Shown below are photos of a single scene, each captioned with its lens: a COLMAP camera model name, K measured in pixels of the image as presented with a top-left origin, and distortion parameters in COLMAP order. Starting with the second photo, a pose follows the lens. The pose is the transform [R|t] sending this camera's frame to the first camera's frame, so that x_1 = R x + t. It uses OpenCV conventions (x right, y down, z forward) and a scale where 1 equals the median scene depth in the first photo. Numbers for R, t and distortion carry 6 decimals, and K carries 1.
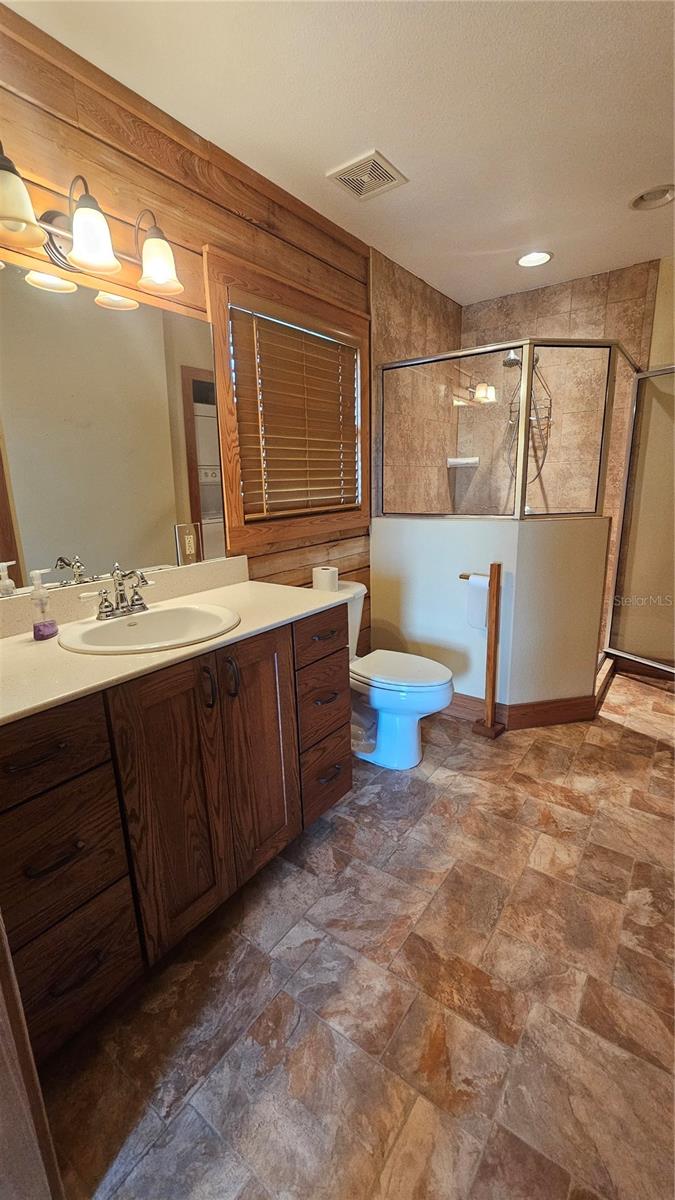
lens RADIAL K [[495.6, 0, 339.2], [0, 495.6, 602.7], [0, 0, 1]] dist [0.004672, -0.000859]
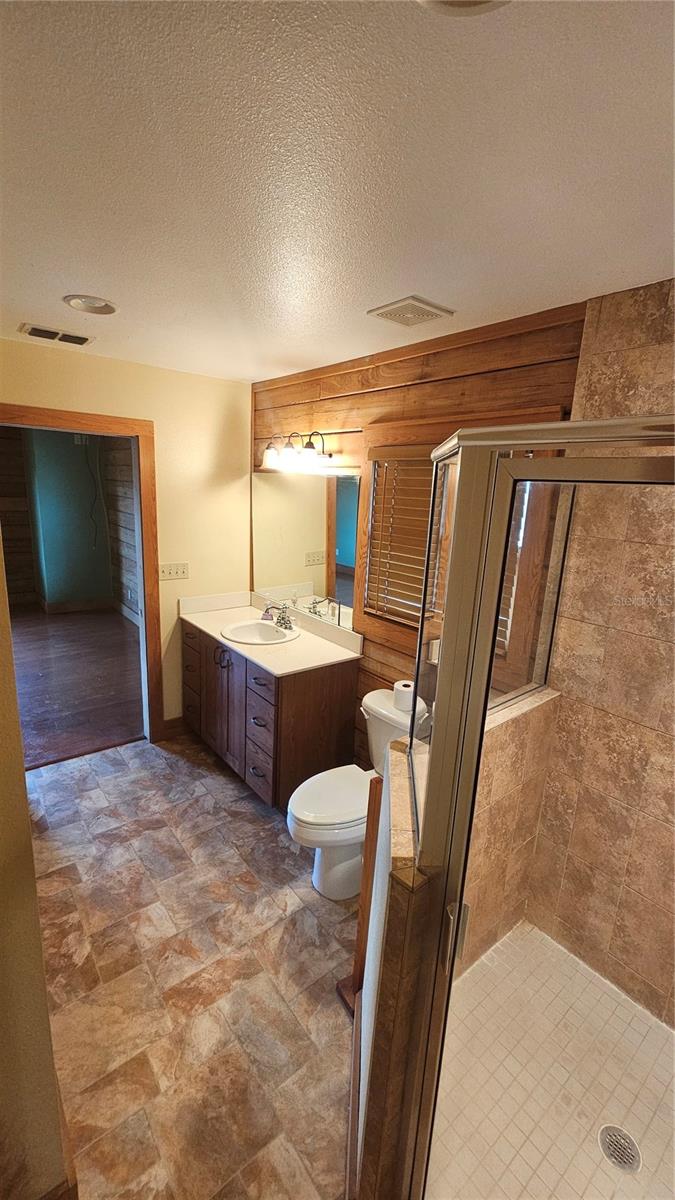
lens RADIAL K [[495.6, 0, 337.6], [0, 495.6, 601.0], [0, 0, 1]] dist [0.004672, -0.000859]
pose [[-0.266487, 0.239216, -0.933681, 1.122760], [-0.264044, 0.913533, 0.309416, -0.618770], [0.926965, 0.328989, -0.180281, 1.239707]]
